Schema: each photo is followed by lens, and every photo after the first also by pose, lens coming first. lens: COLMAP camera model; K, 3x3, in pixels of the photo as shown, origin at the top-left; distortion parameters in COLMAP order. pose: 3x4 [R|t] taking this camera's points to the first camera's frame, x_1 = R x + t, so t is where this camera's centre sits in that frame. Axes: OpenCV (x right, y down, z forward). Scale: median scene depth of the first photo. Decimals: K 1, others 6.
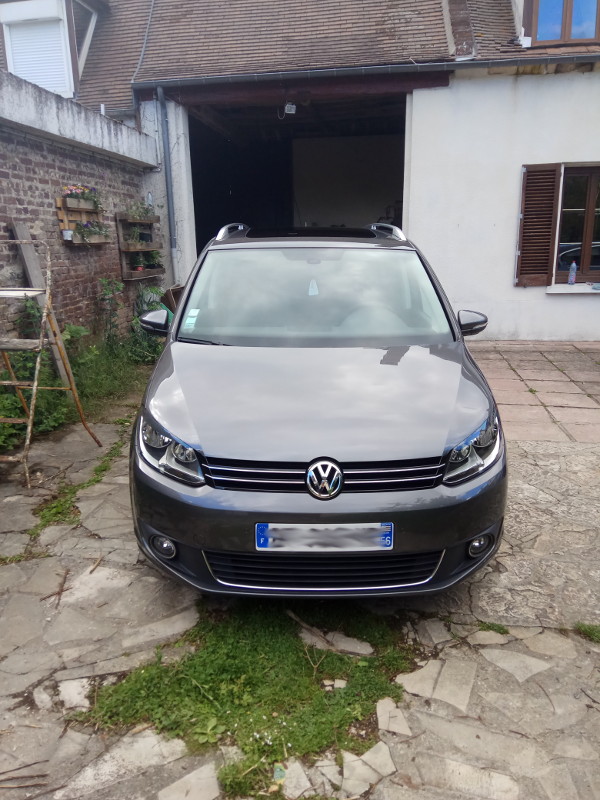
lens RADIAL K [[606.6, 0, 296.3], [0, 606.6, 395.1], [0, 0, 1]] dist [0.115530, -0.163030]
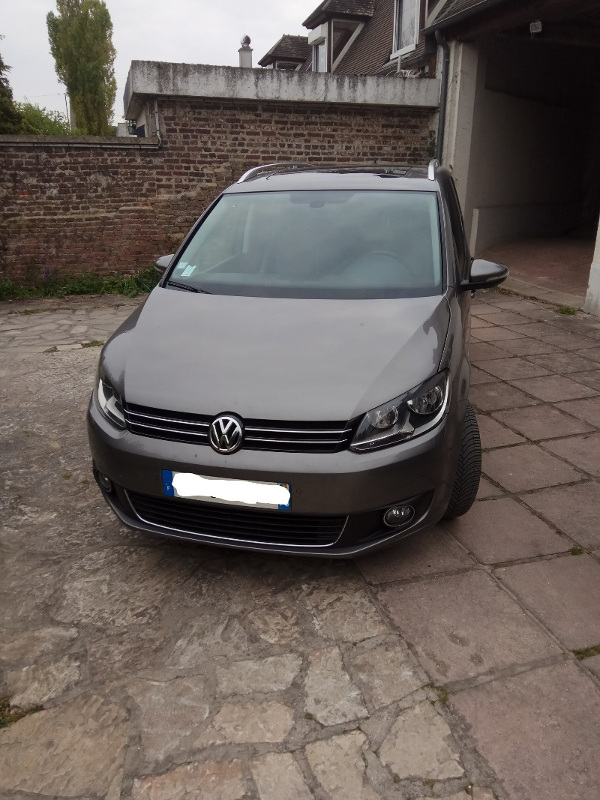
lens RADIAL K [[597.8, 0, 300.0], [0, 597.8, 400.0], [0, 0, 1]] dist [0.115830, -0.192307]
pose [[0.438402, 0.319249, -0.840169, 1.073809], [-0.234719, 0.943017, 0.235852, -0.128023], [0.867589, 0.093806, 0.488354, 0.493666]]
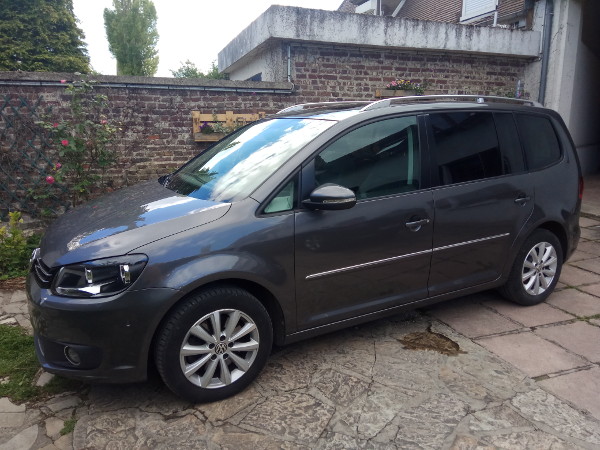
lens RADIAL K [[455.0, 0, 300.0], [0, 455.0, 225.0], [0, 0, 1]] dist [0.115530, -0.163030]
pose [[0.478823, 0.191528, -0.856765, 0.525261], [-0.225878, 0.969934, 0.090589, -0.077011], [0.848356, 0.150149, 0.507689, 0.374944]]
